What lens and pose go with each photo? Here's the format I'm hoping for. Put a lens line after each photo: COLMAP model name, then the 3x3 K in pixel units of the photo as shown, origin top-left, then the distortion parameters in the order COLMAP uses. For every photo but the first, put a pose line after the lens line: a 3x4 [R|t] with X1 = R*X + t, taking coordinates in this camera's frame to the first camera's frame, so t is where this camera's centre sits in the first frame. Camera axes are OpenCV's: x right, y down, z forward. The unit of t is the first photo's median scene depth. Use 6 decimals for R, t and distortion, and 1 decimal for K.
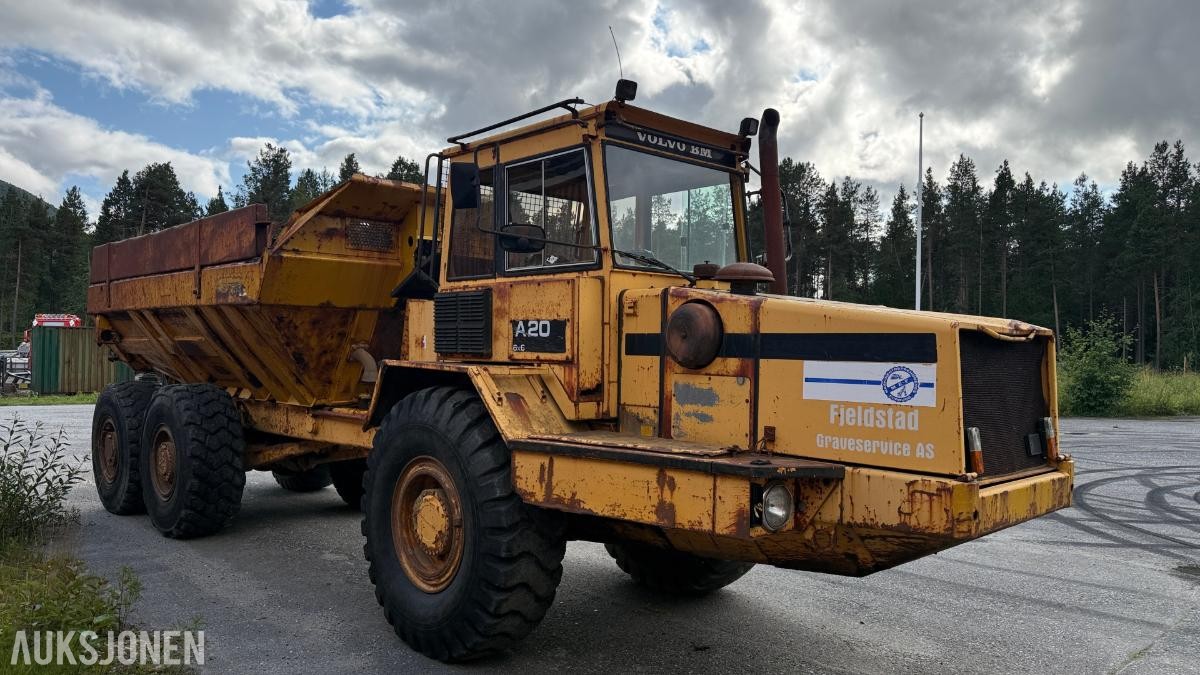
lens RADIAL K [[856.6, 0, 599.3], [0, 856.6, 332.4], [0, 0, 1]] dist [0.046616, -0.053702]
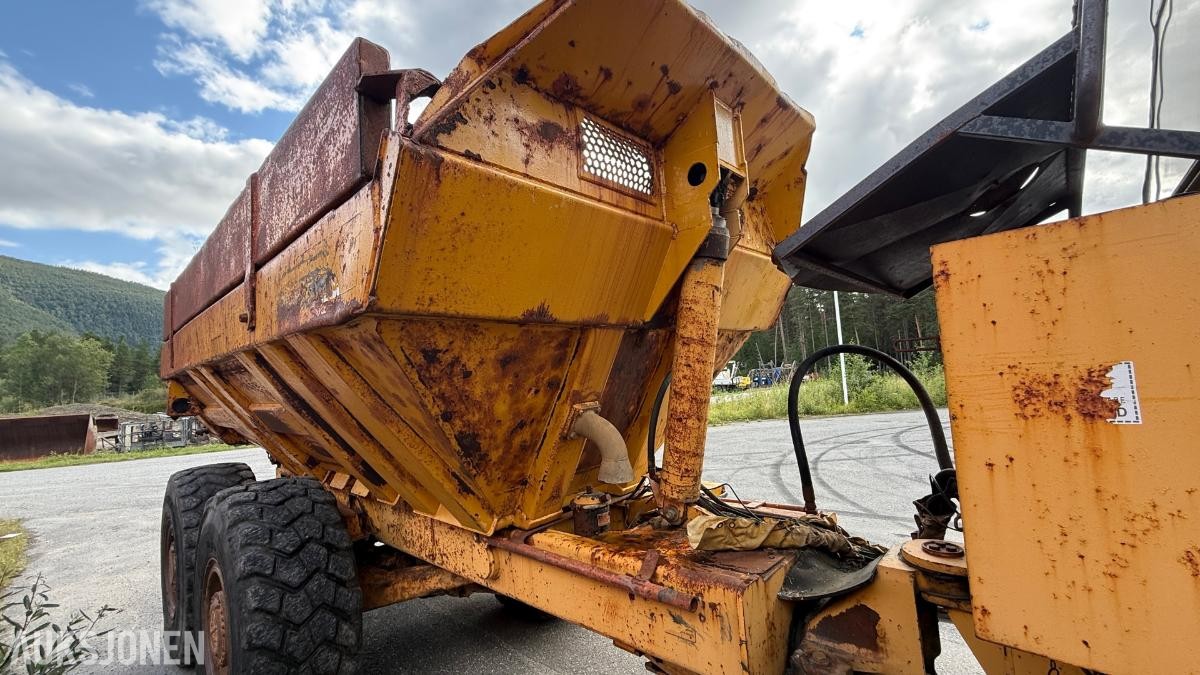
lens RADIAL K [[496.8, 0, 593.4], [0, 496.8, 329.9], [0, 0, 1]] dist [0.004951, 0.000417]
pose [[0.997450, -0.063785, 0.032012, -0.281545], [0.066266, 0.994292, -0.083614, -0.003155], [-0.026495, 0.085522, 0.995984, 0.717093]]
